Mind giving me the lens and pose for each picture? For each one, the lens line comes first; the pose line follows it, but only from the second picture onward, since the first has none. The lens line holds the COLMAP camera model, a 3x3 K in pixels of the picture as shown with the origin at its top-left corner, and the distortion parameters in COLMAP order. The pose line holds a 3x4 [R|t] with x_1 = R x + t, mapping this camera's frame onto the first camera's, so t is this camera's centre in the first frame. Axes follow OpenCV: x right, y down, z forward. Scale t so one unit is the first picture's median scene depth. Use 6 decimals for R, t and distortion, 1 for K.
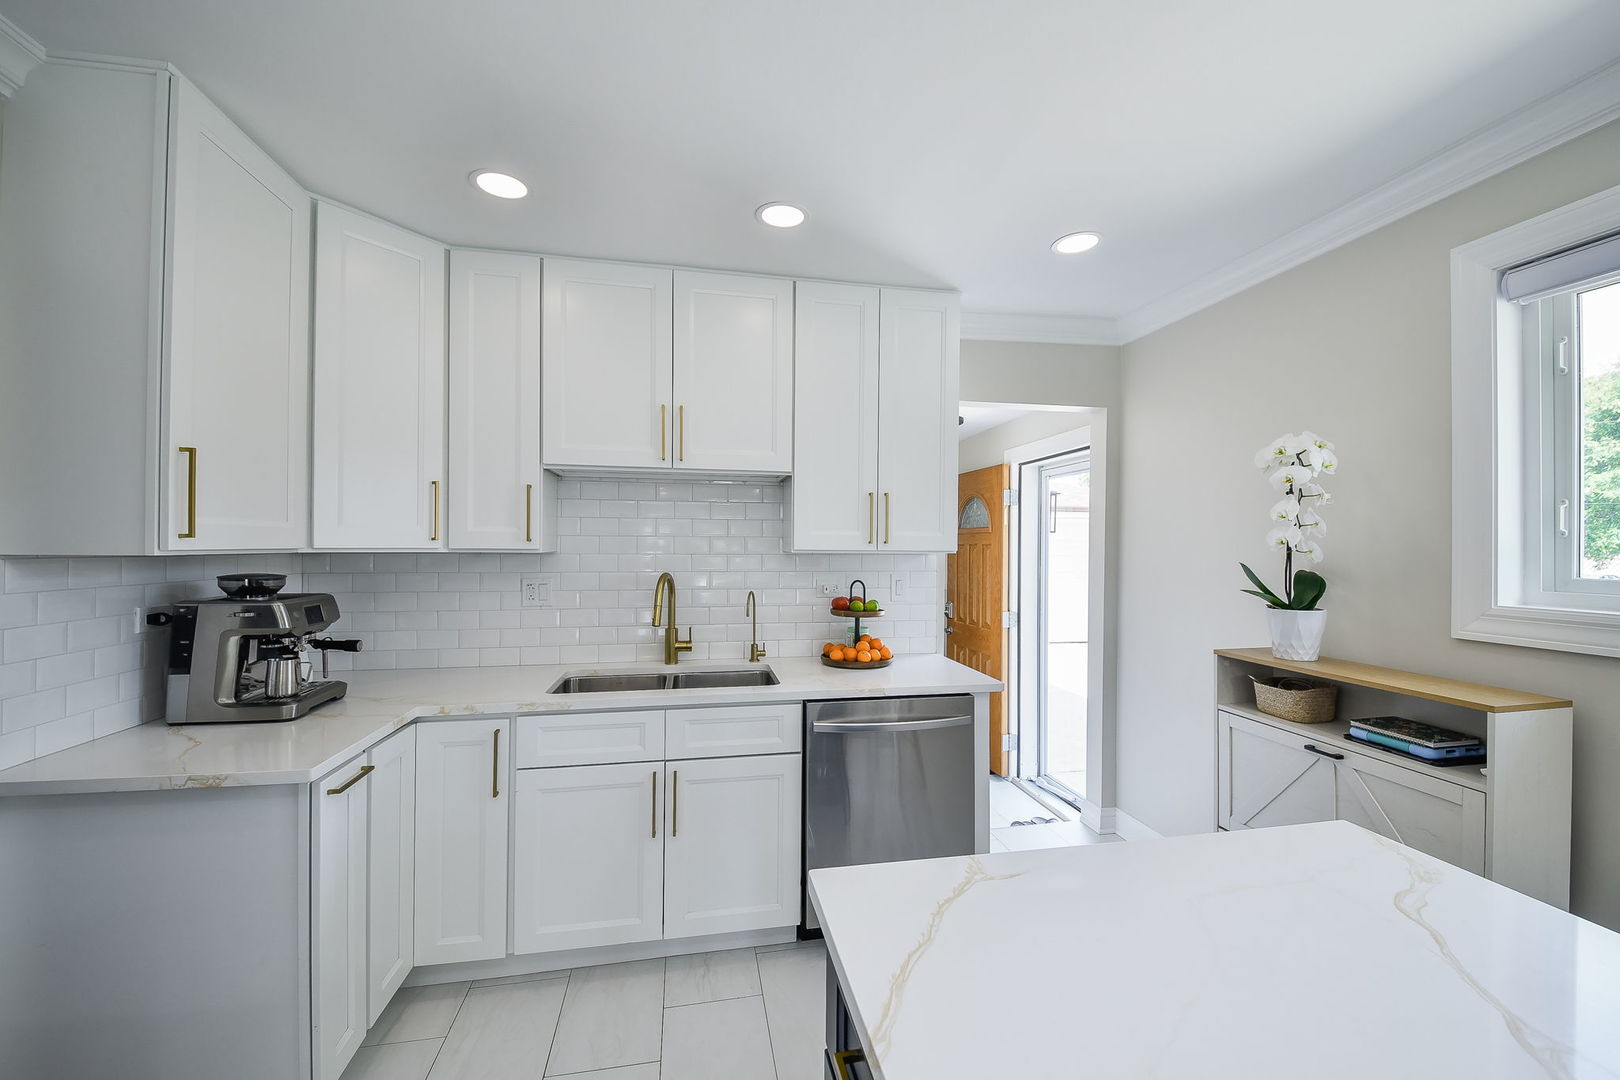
lens RADIAL K [[614.9, 0, 798.7], [0, 614.9, 546.3], [0, 0, 1]] dist [0.000469, -0.010698]
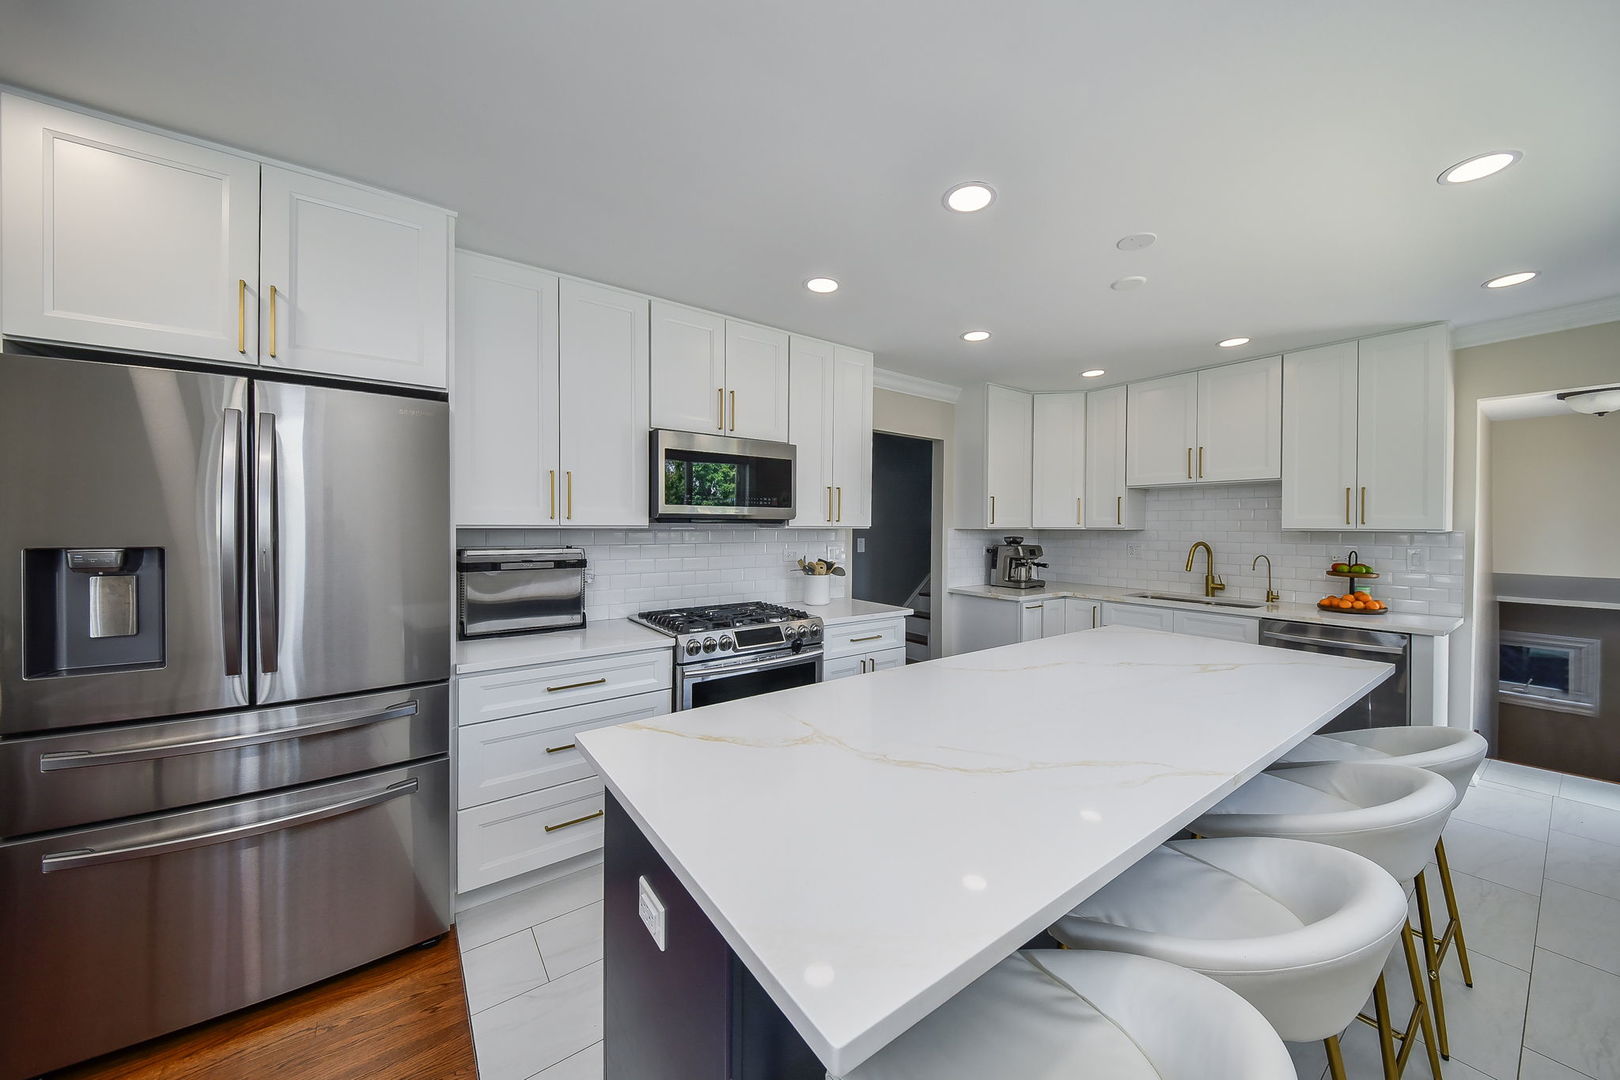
lens RADIAL K [[614.9, 0, 798.7], [0, 614.9, 546.3], [0, 0, 1]] dist [0.000469, -0.010698]
pose [[0.388416, 0.025148, -0.921141, 1.197299], [-0.000745, 0.999636, 0.026976, 0.013004], [0.921484, -0.009792, 0.388293, -0.914172]]
